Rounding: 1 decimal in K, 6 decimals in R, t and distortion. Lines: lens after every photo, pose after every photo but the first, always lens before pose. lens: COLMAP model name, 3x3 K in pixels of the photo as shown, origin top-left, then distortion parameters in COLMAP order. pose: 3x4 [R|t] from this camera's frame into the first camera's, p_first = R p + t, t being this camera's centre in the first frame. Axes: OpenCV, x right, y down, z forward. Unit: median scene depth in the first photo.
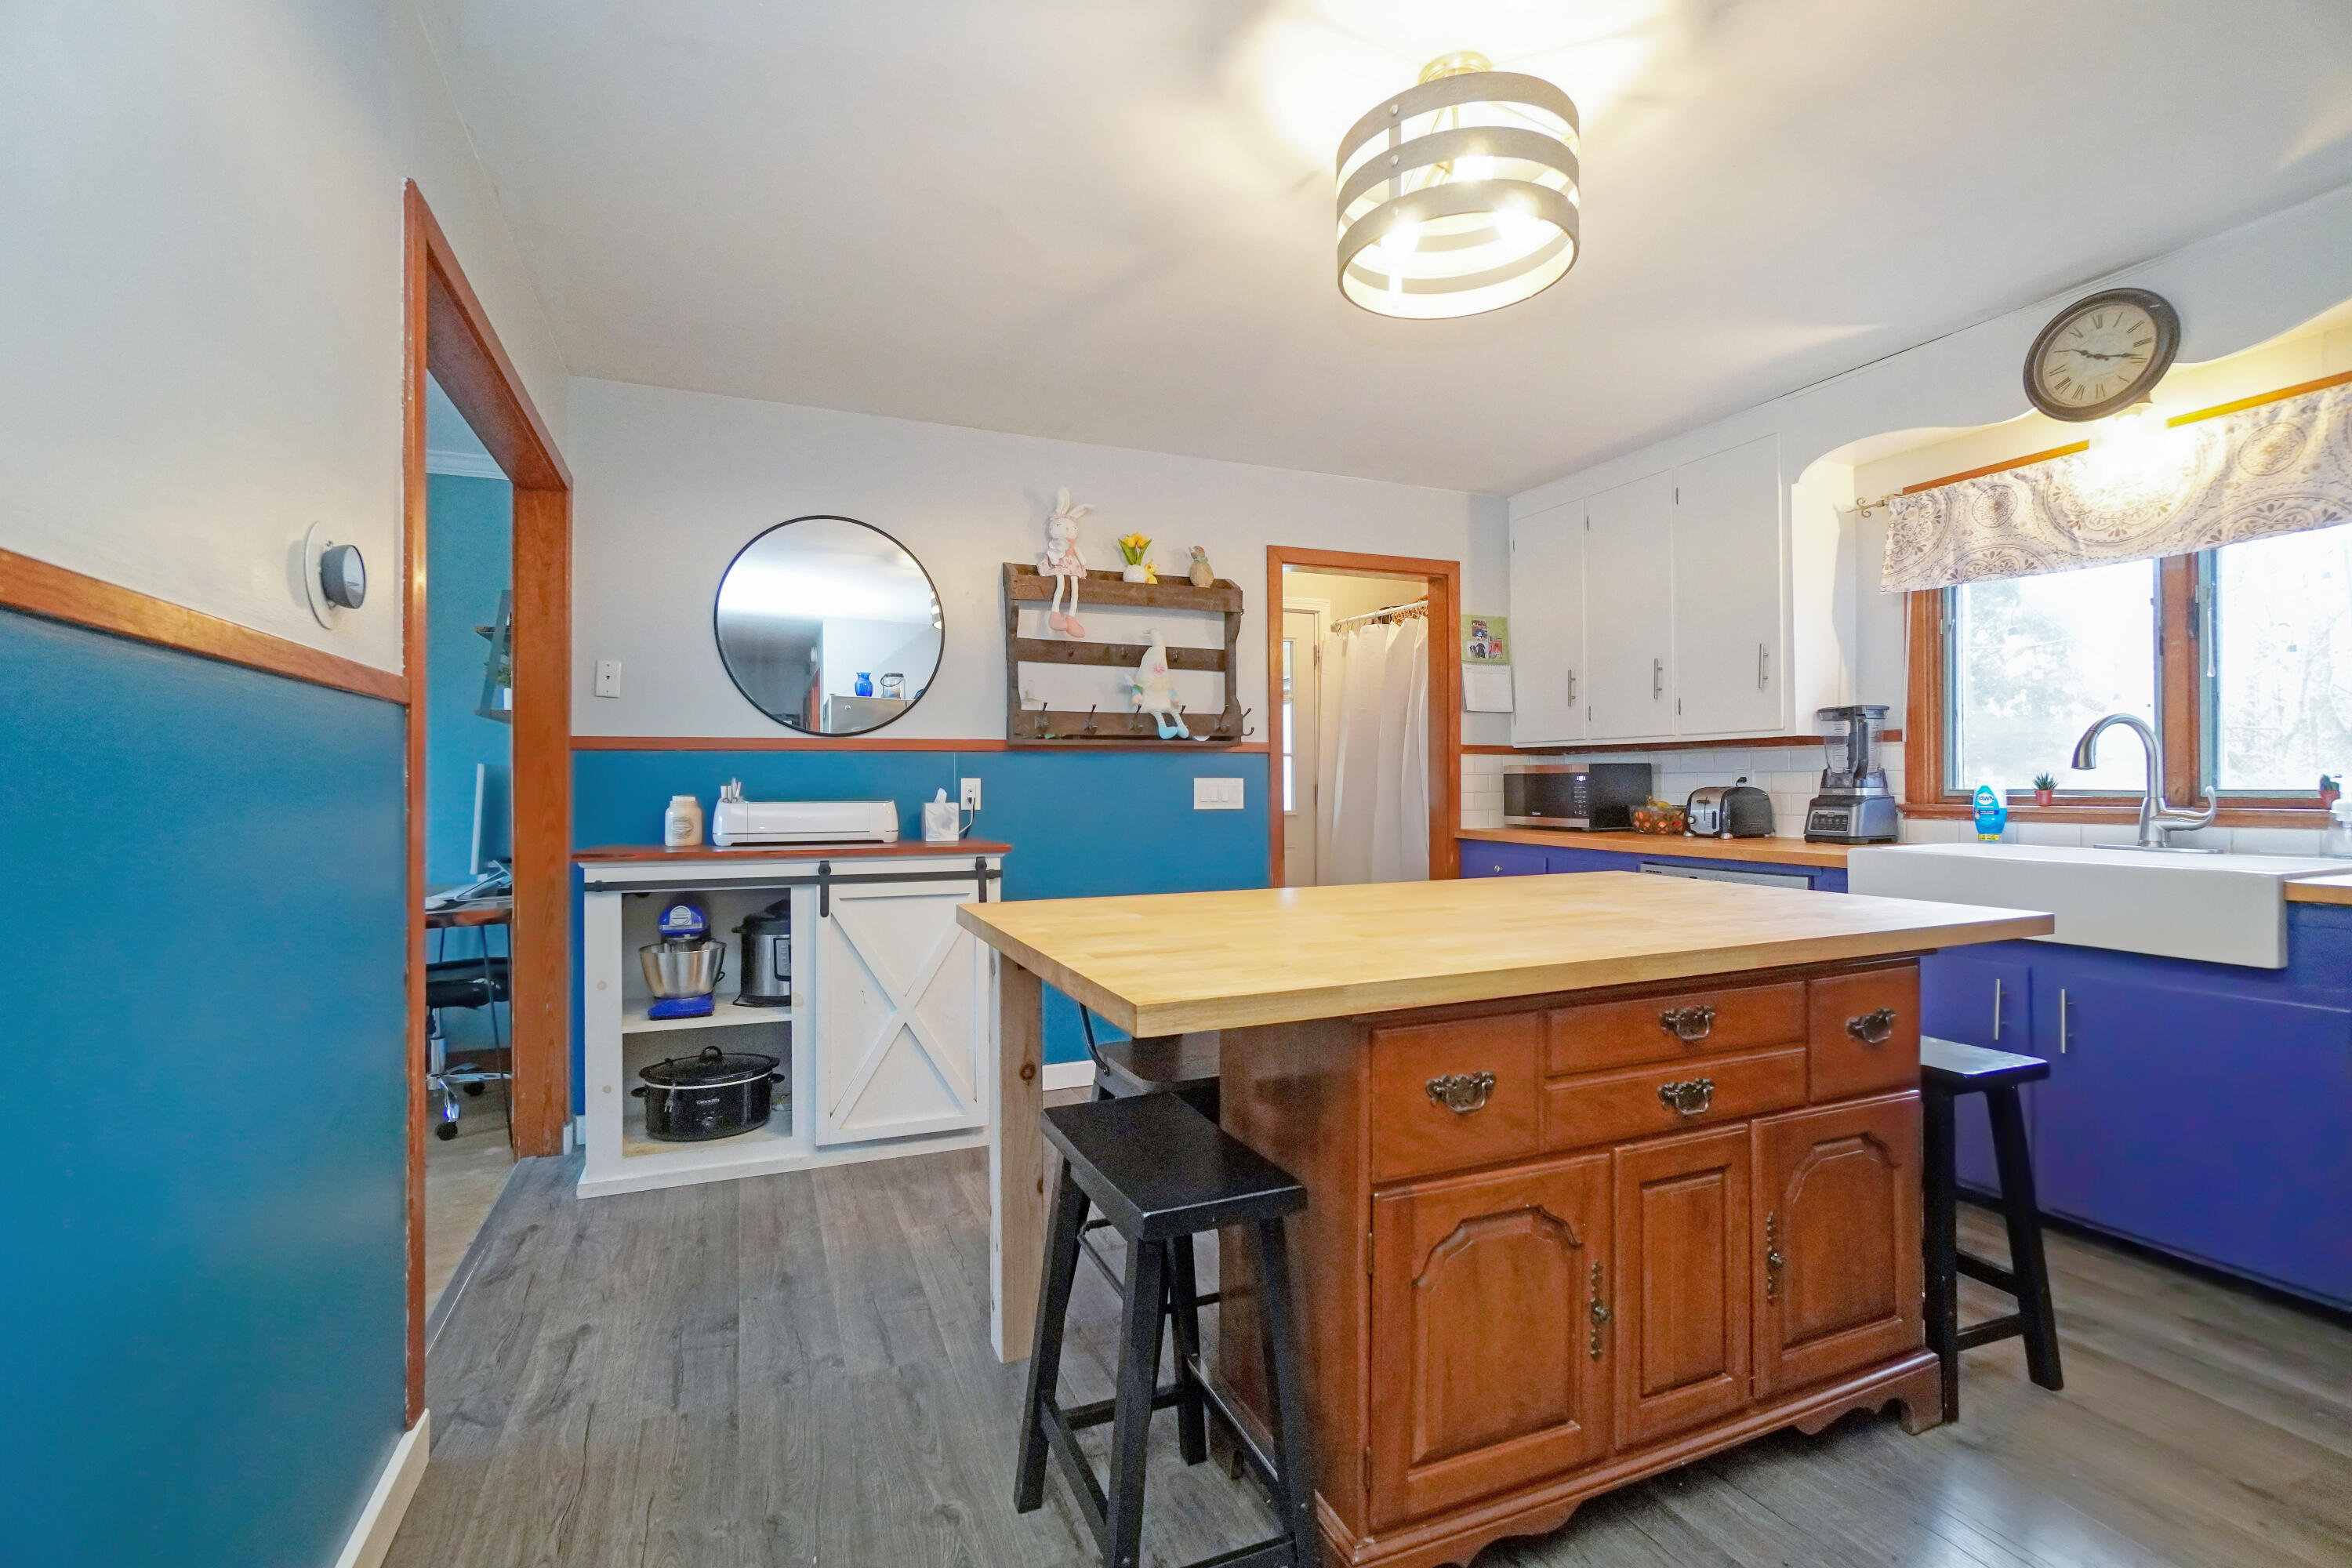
lens RADIAL K [[1026.4, 0, 1157.8], [0, 1026.4, 788.7], [0, 0, 1]] dist [-0.000344, 0.000777]
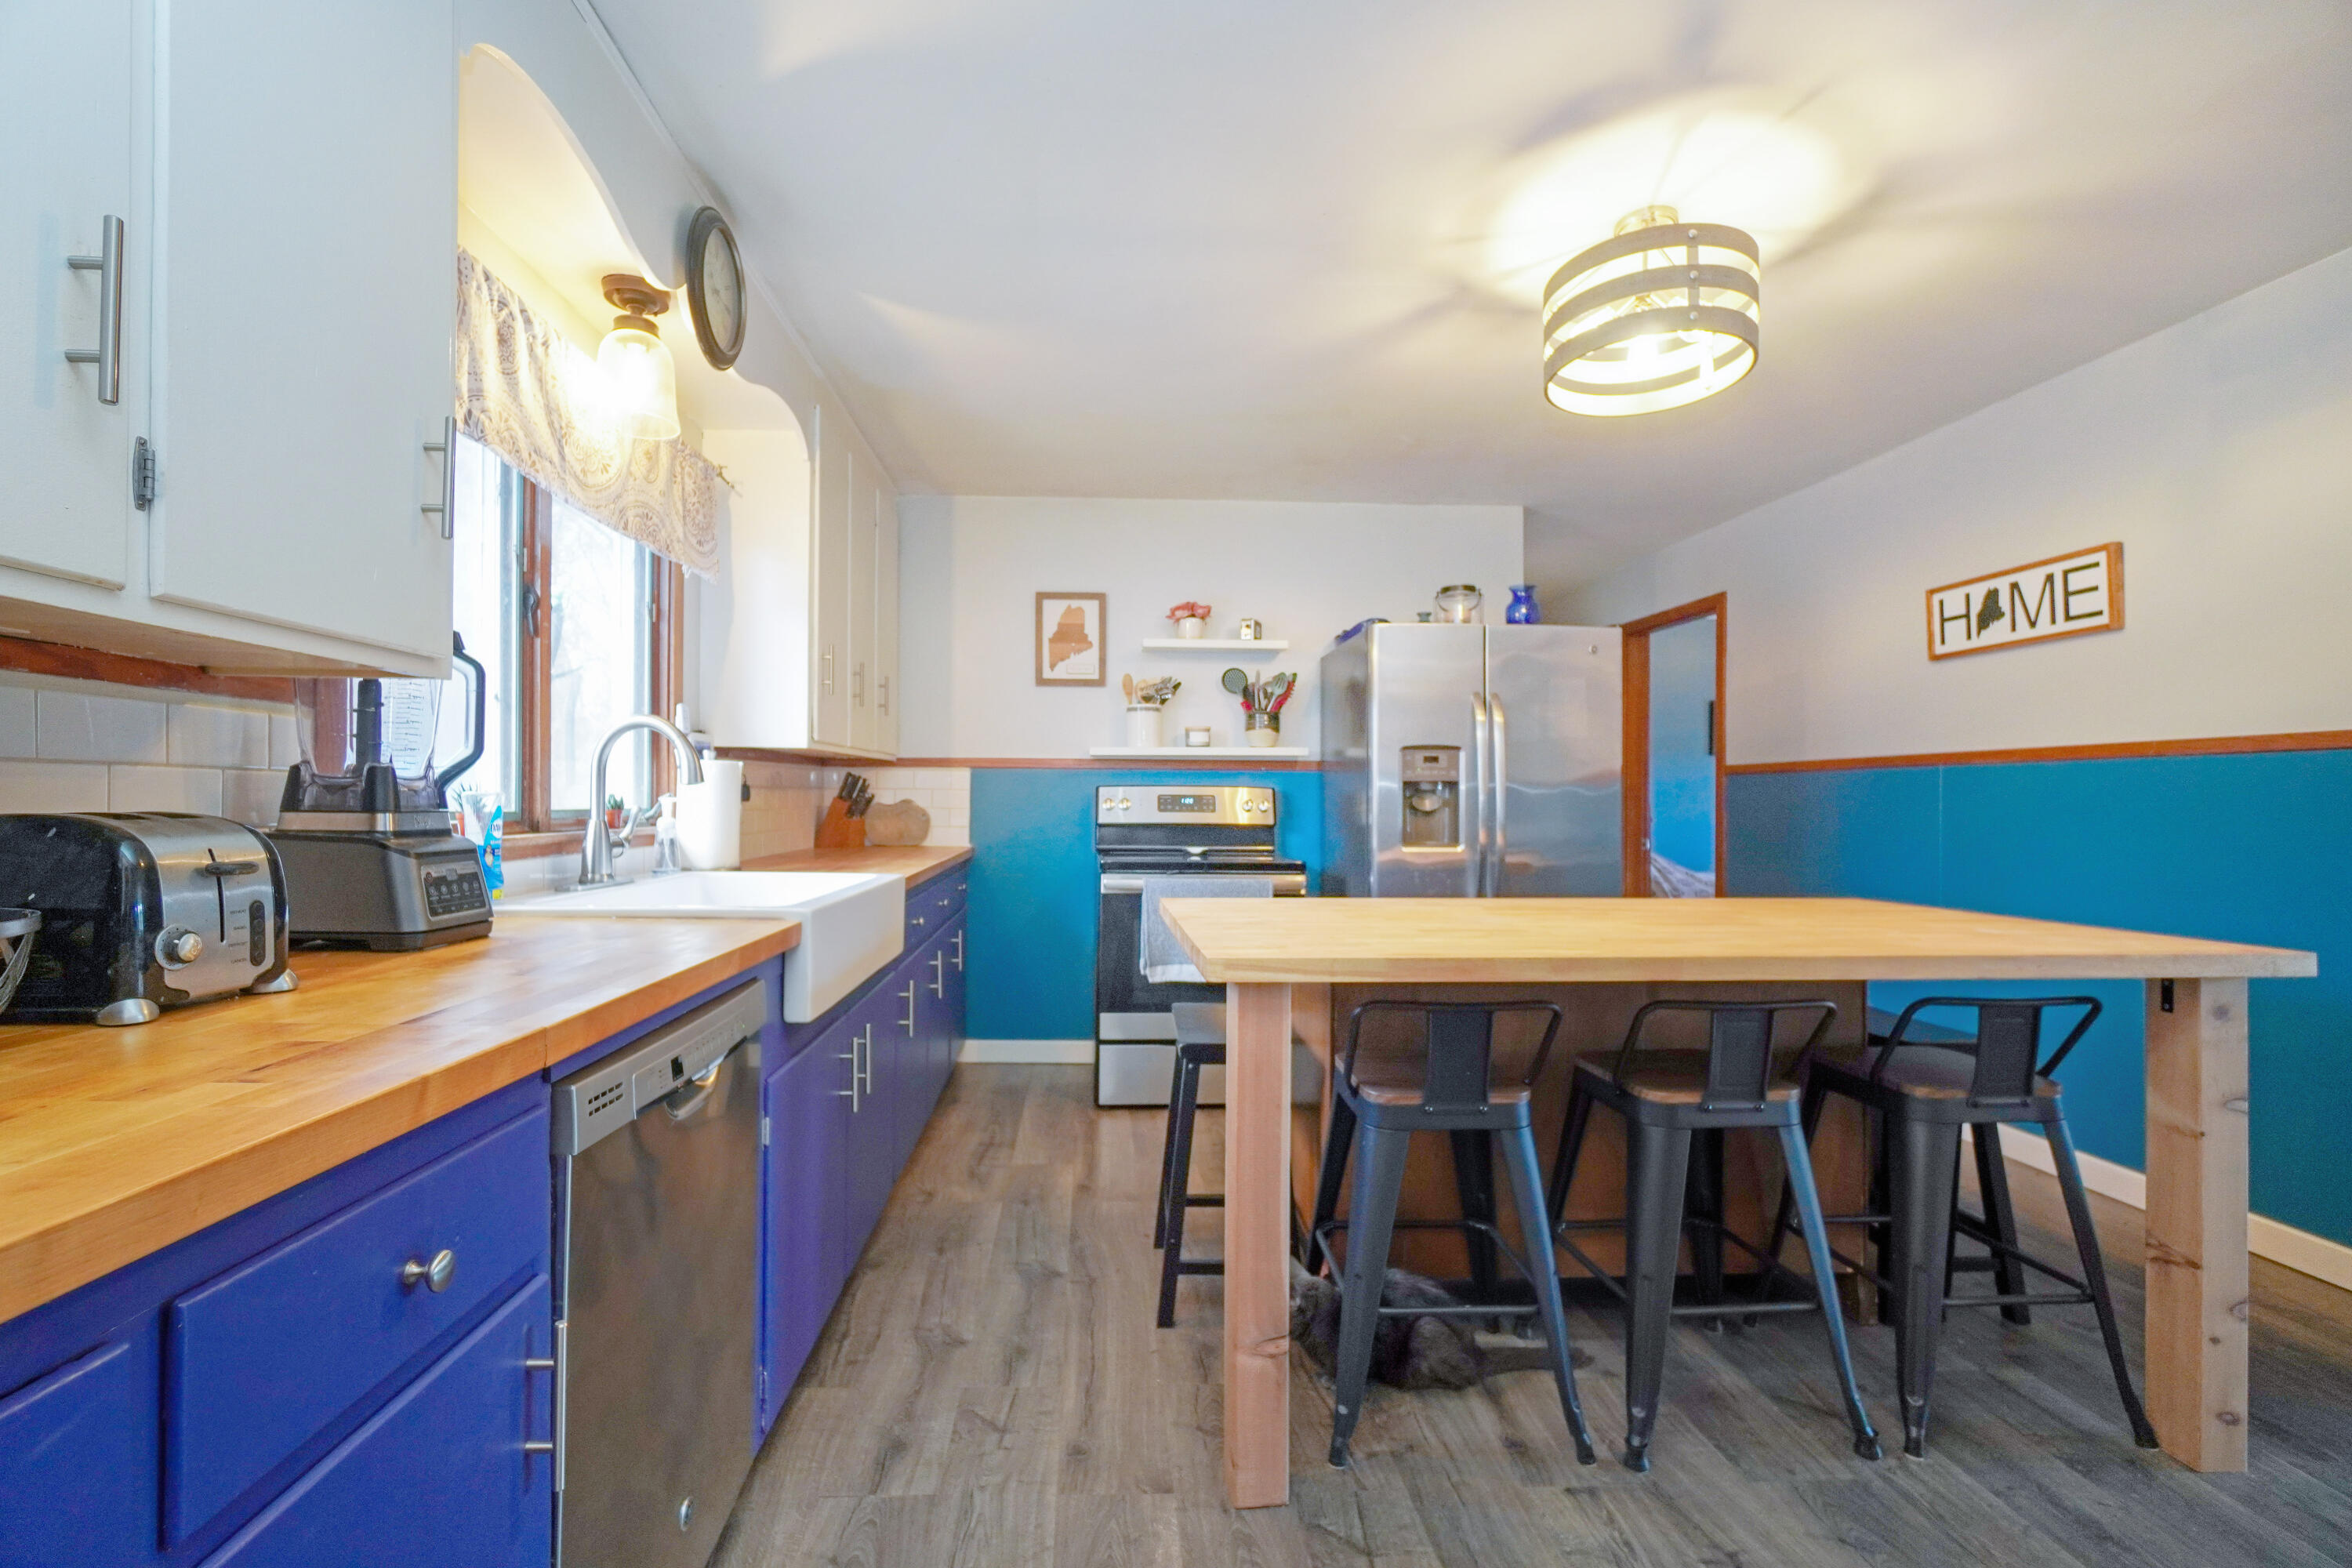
lens RADIAL K [[1031.8, 0, 1150.3], [0, 1031.8, 797.0], [0, 0, 1]] dist [0.000315, 0.005722]
pose [[-0.942582, 0.000774, 0.333973, 0.272200], [0.000340, 0.999999, -0.001359, -0.007717], [-0.333974, -0.001168, -0.942582, 1.477894]]
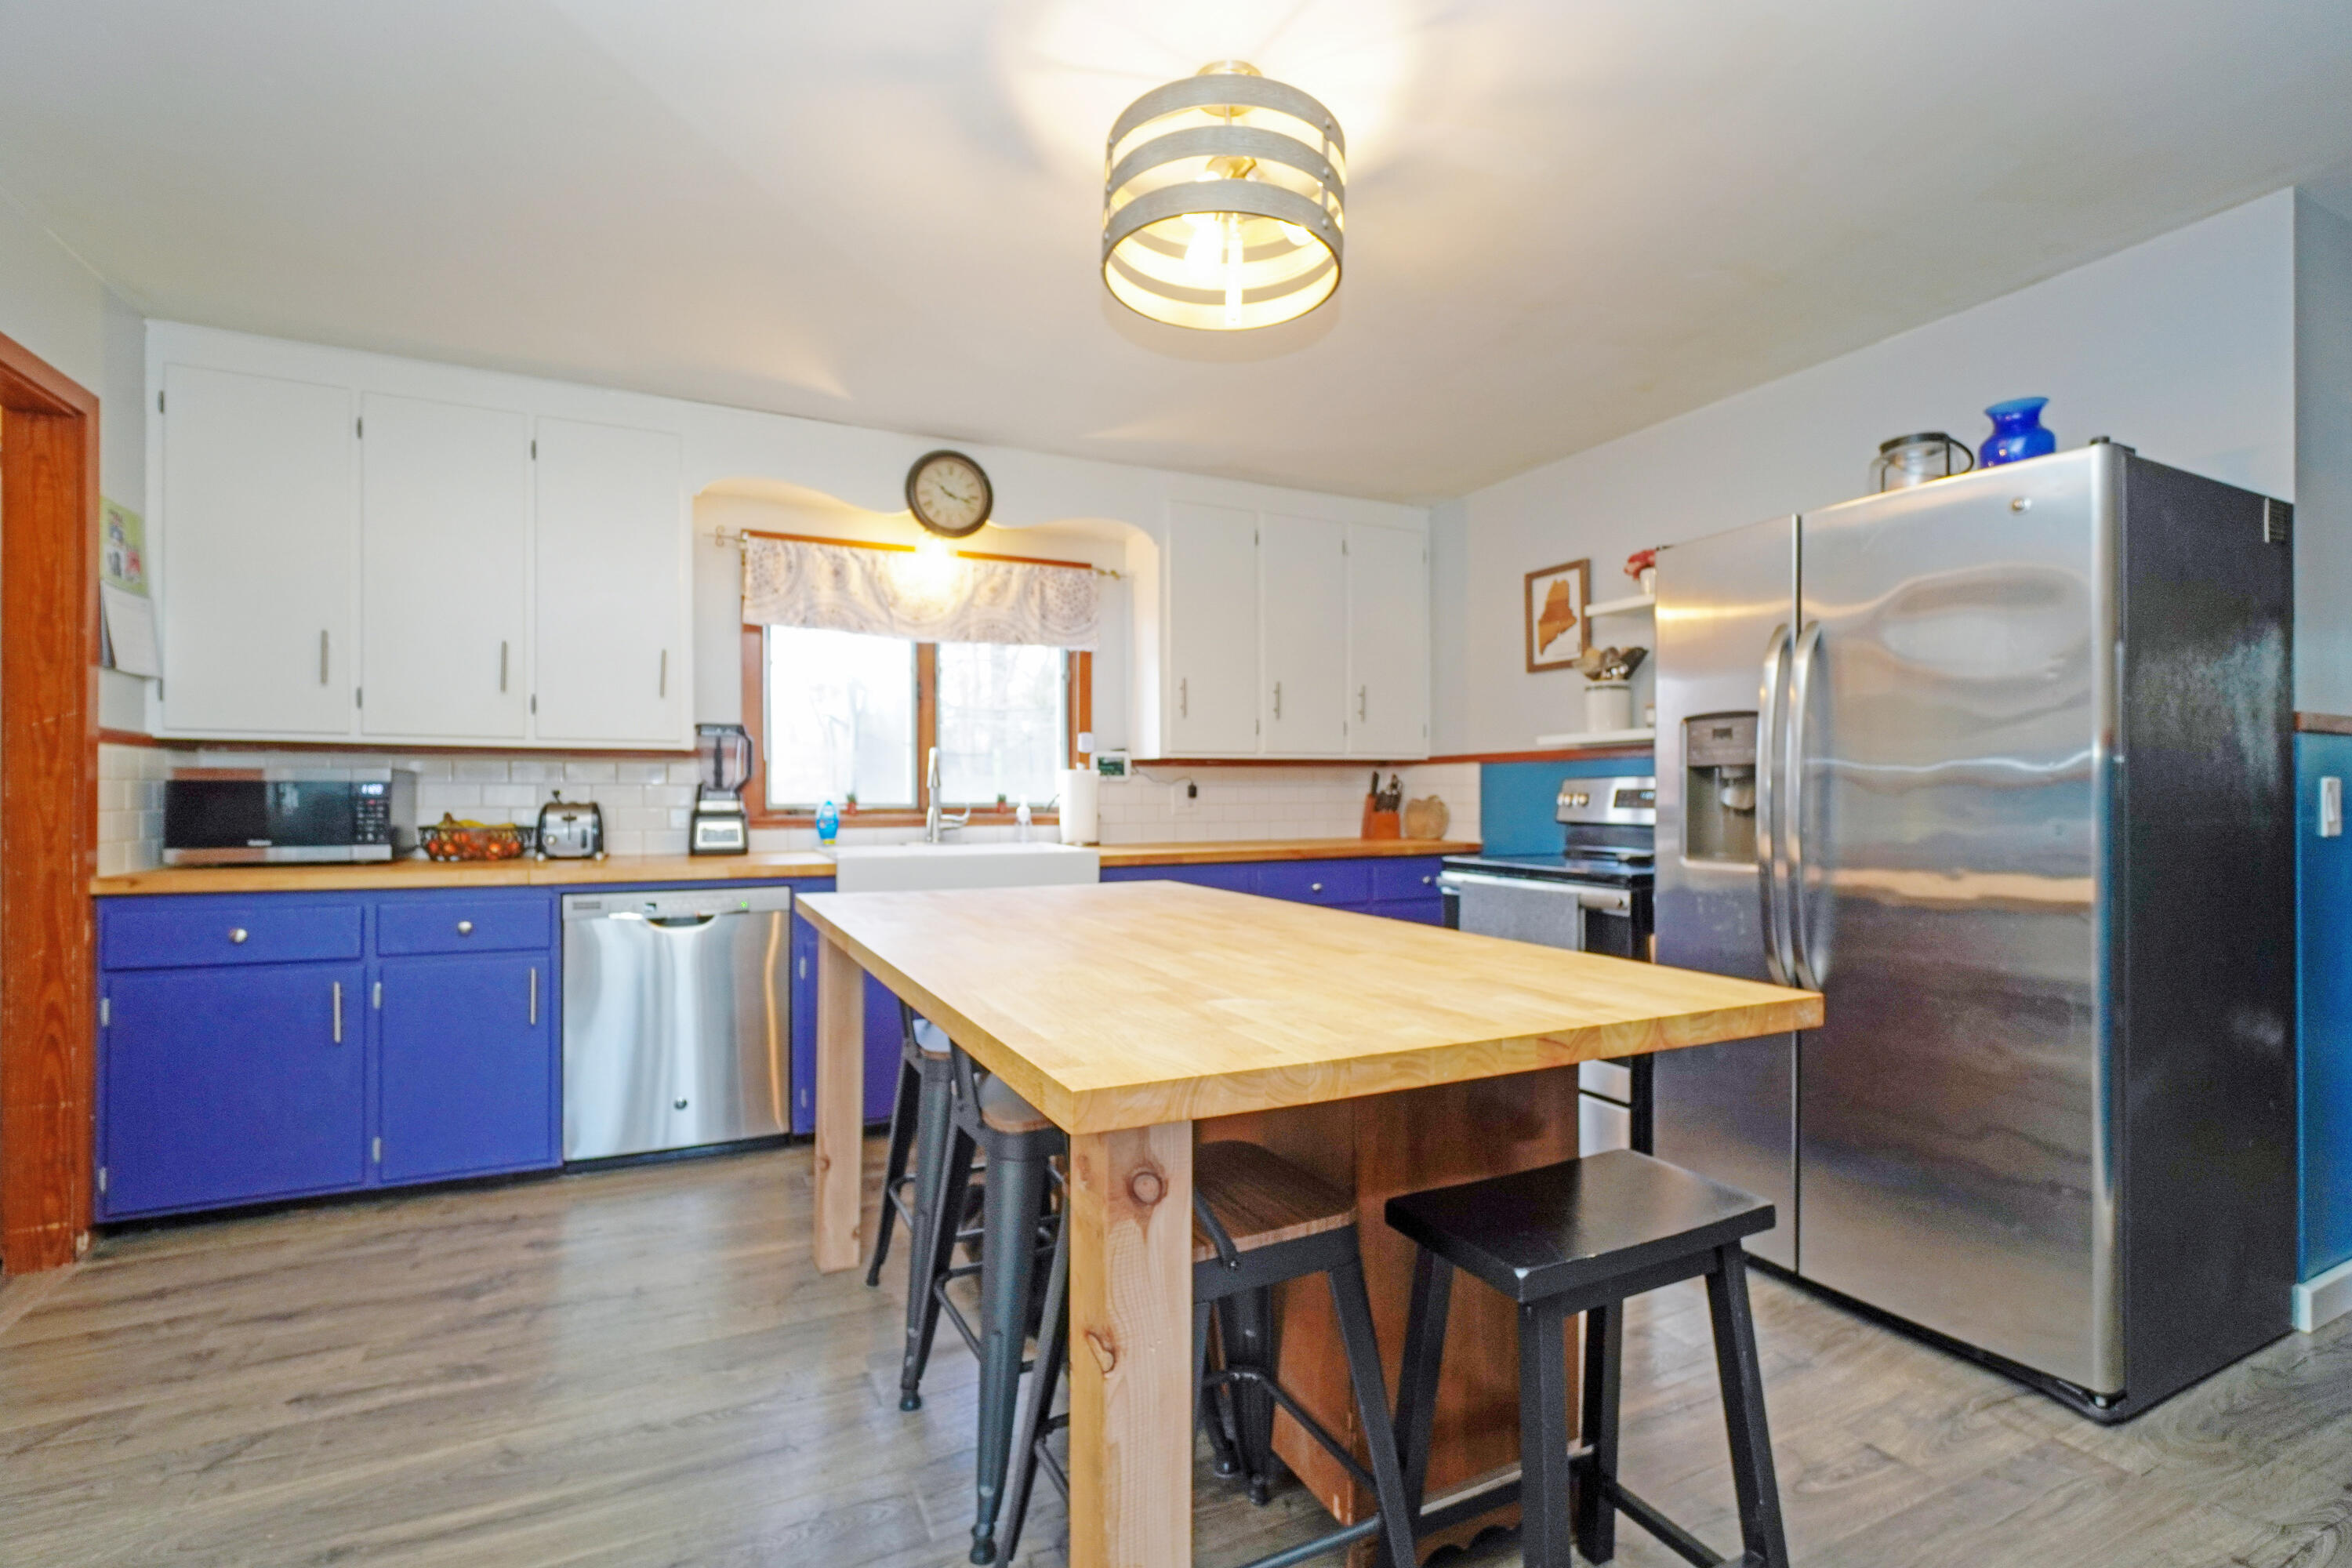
lens RADIAL K [[1031.8, 0, 1150.3], [0, 1031.8, 797.0], [0, 0, 1]] dist [0.000315, 0.005722]
pose [[-0.060867, 0.001601, 0.998145, -0.452101], [0.004537, 0.999989, -0.001327, -0.002876], [-0.998136, 0.004448, -0.060873, 0.715710]]
